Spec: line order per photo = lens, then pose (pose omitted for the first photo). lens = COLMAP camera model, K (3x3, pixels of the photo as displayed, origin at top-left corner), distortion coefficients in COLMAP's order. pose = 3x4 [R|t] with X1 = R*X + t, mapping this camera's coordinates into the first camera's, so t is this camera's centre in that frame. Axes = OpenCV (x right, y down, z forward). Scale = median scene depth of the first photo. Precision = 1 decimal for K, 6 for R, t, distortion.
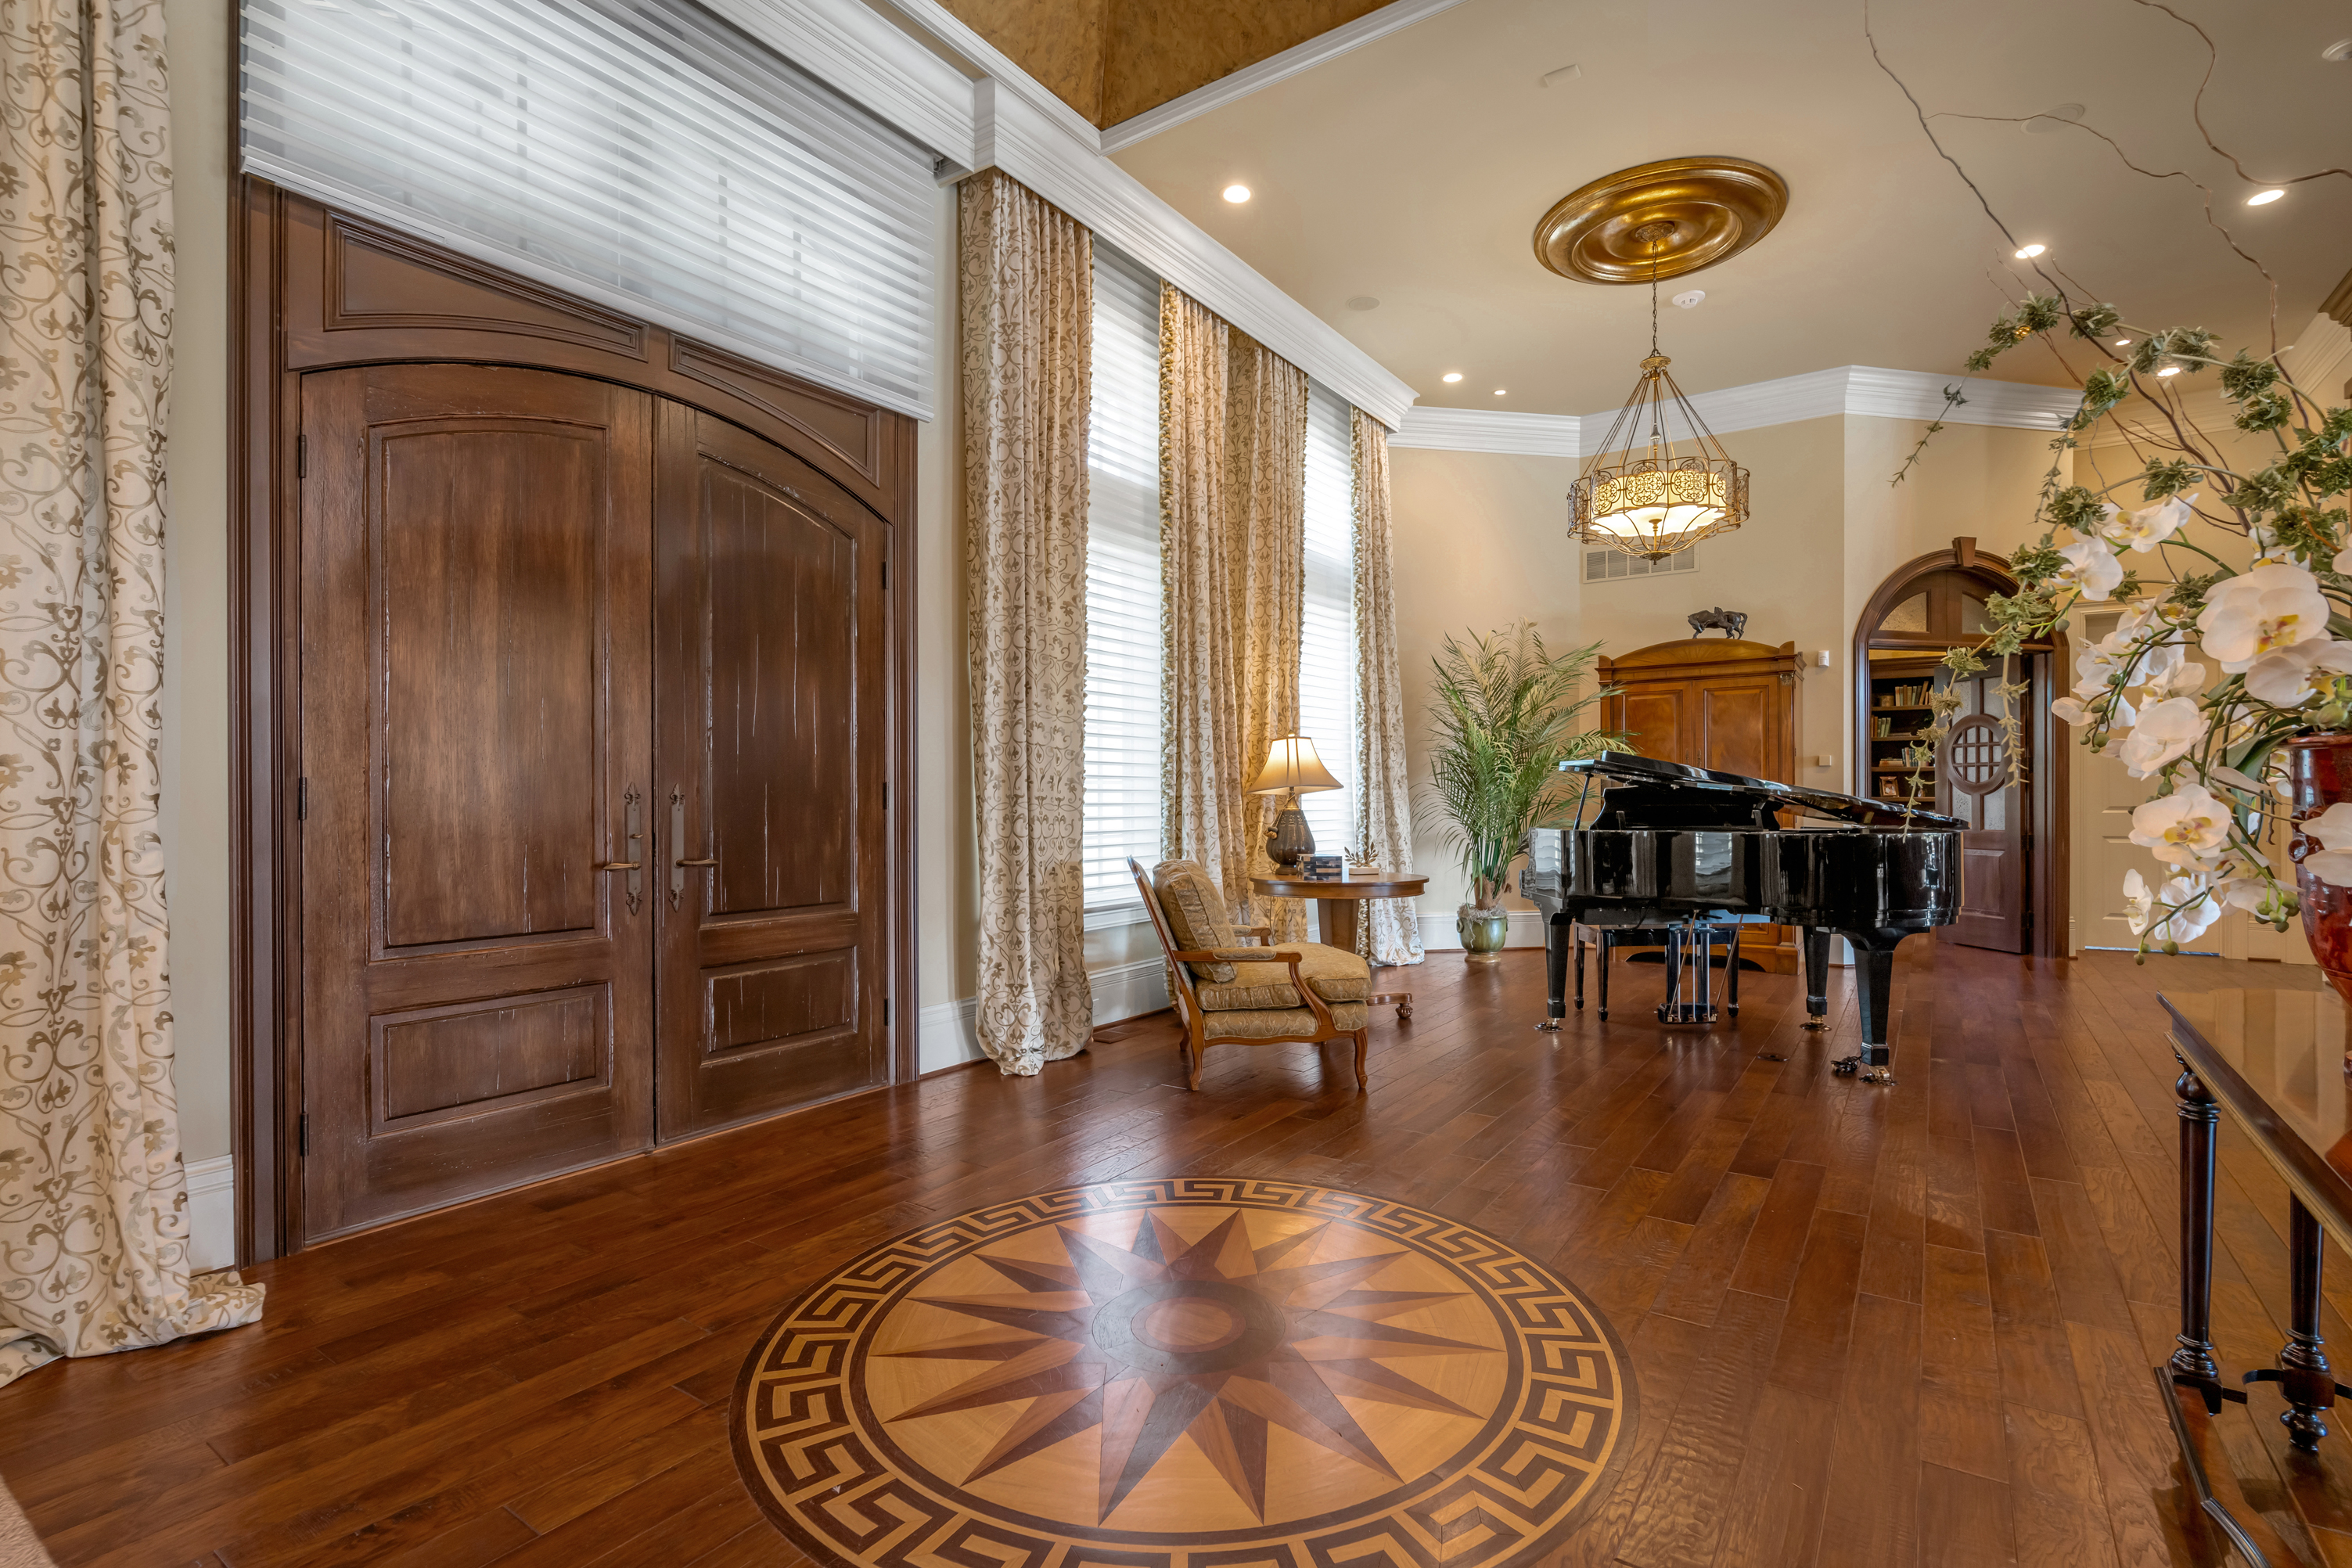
lens RADIAL K [[1087.7, 0, 1208.6], [0, 1087.7, 802.5], [0, 0, 1]] dist [-0.010136, 0.001384]
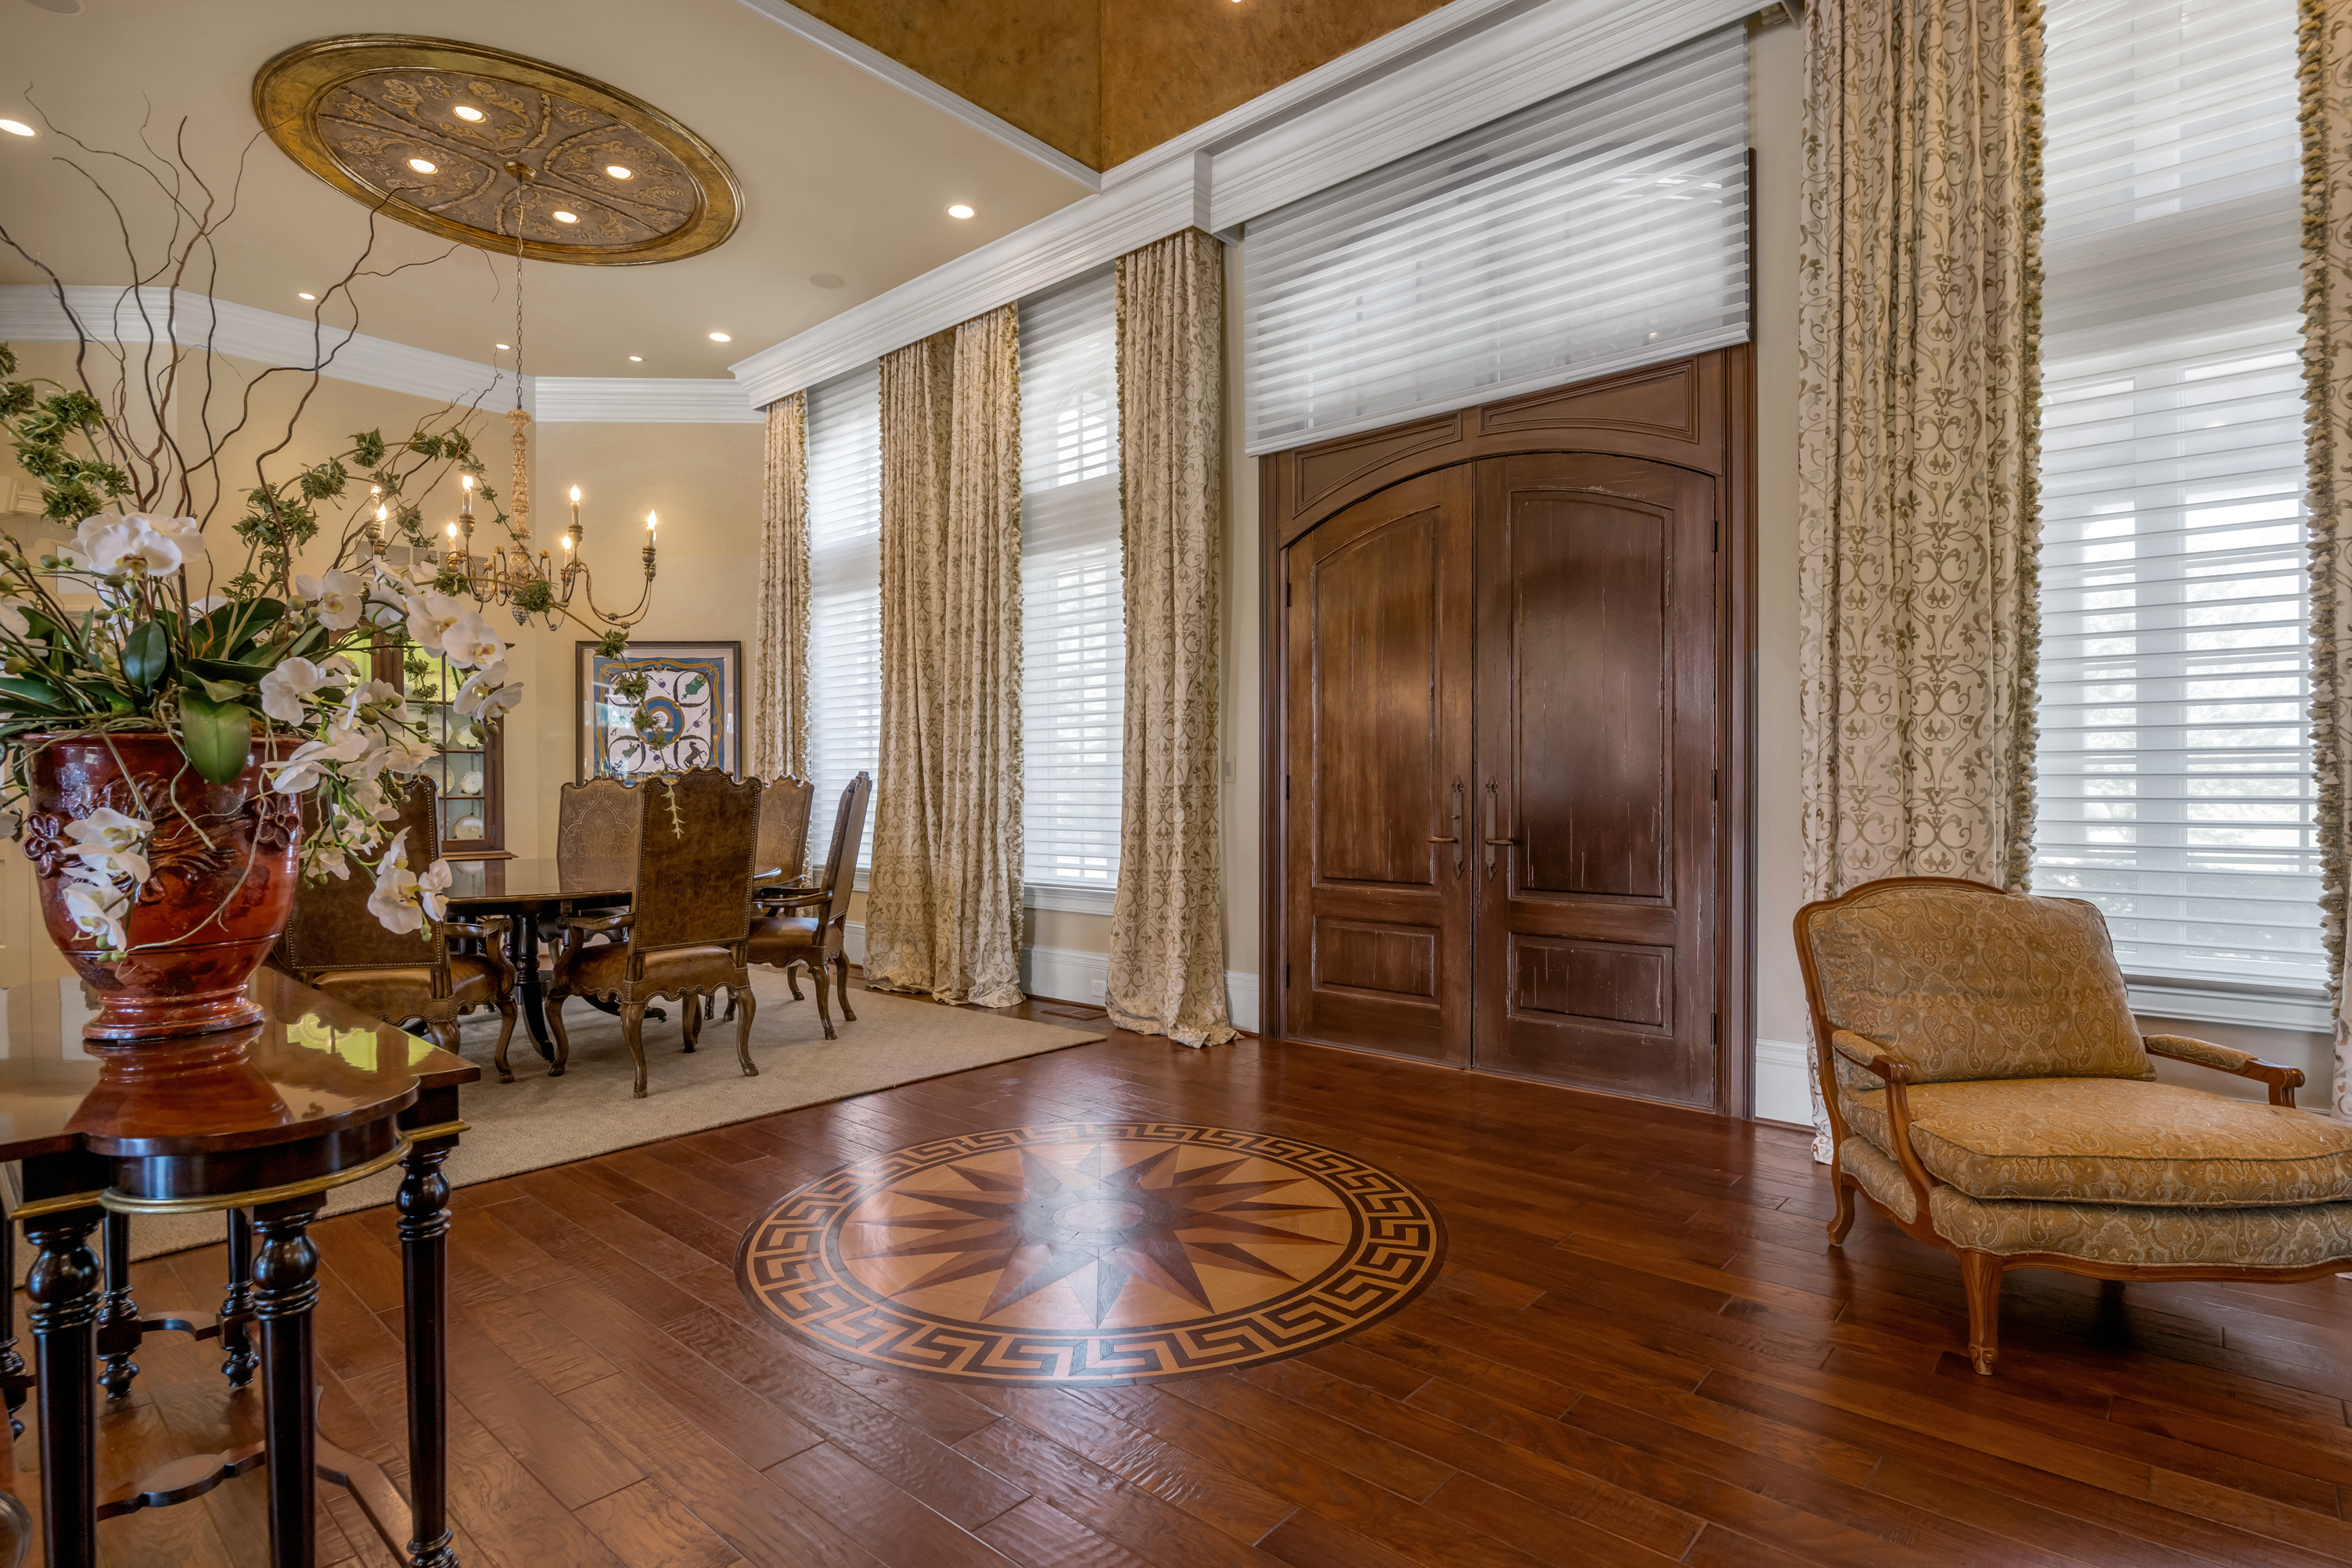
lens RADIAL K [[1169.3, 0, 1187.8], [0, 1169.3, 791.4], [0, 0, 1]] dist [-0.007056, -0.000003]
pose [[-0.123658, 0.008045, -0.992292, 0.937765], [-0.003159, 0.999959, 0.008500, -0.010479], [0.992320, 0.004185, -0.123628, 0.921936]]
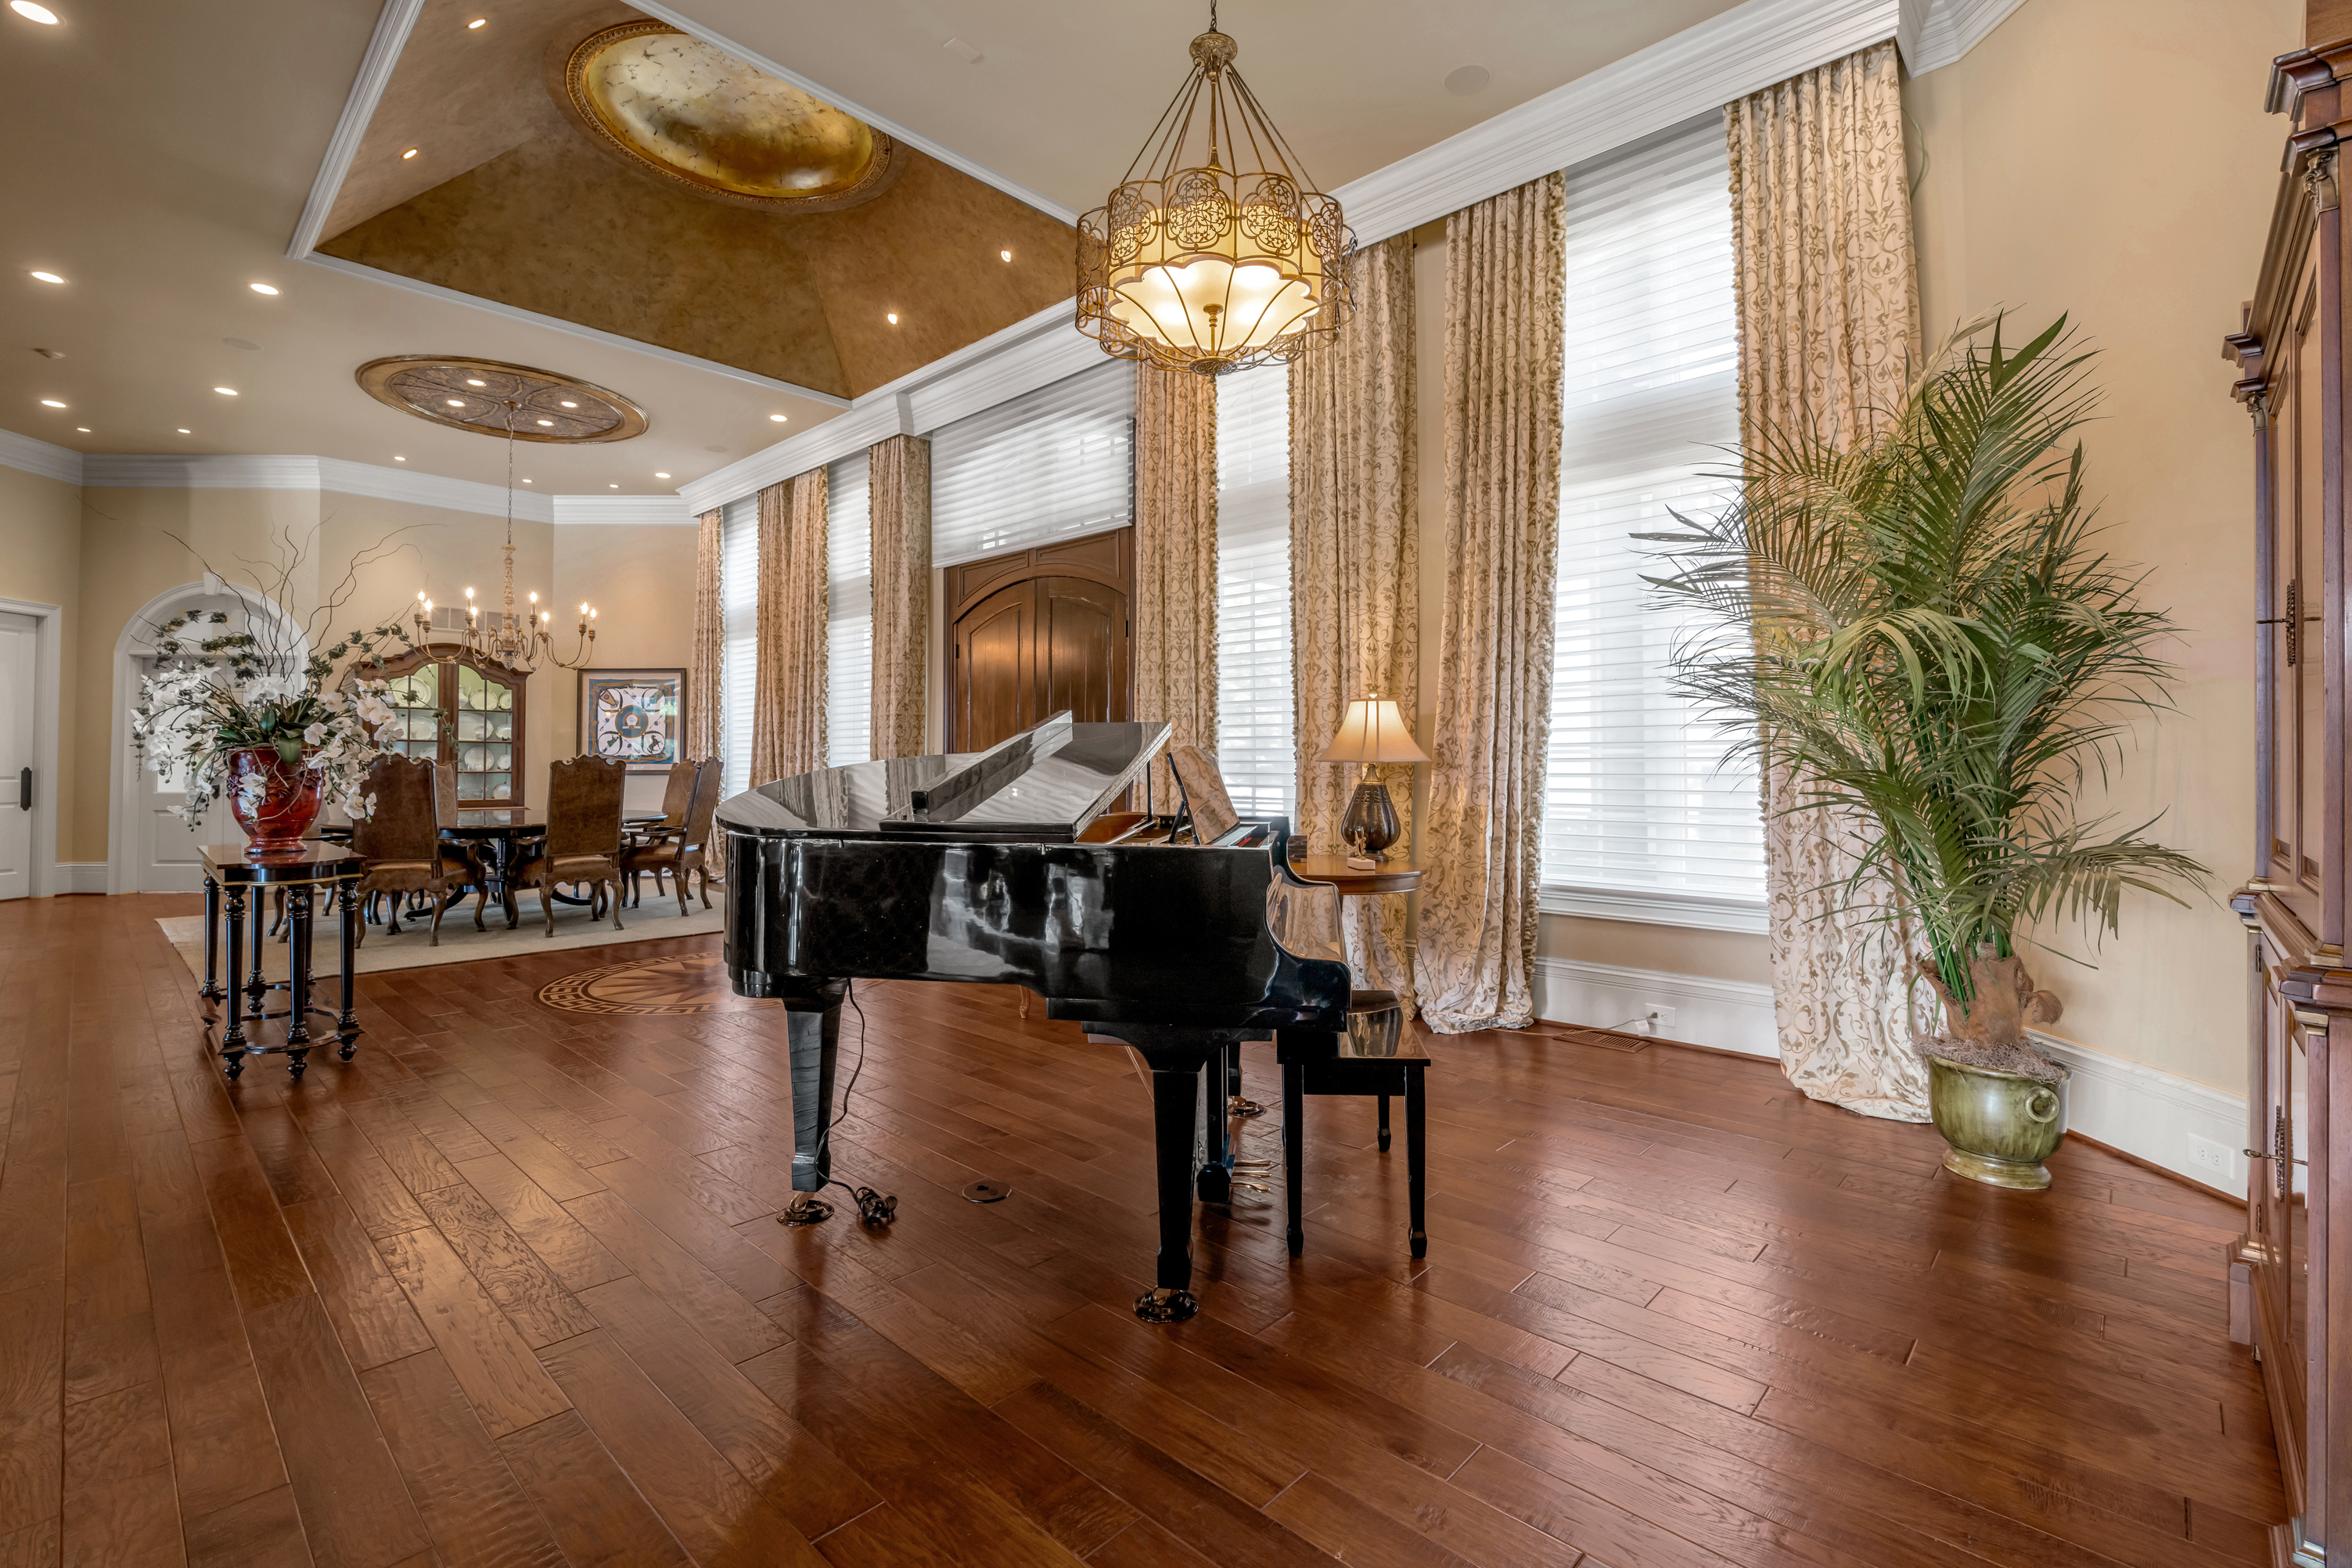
lens RADIAL K [[1035.1, 0, 1180.2], [0, 1035.1, 744.5], [0, 0, 1]] dist [-0.006390, -0.000037]
pose [[-0.158236, -0.015907, -0.987273, 1.599744], [-0.005347, 0.999869, -0.015253, -0.020325], [0.987387, 0.002866, -0.158300, 1.760865]]
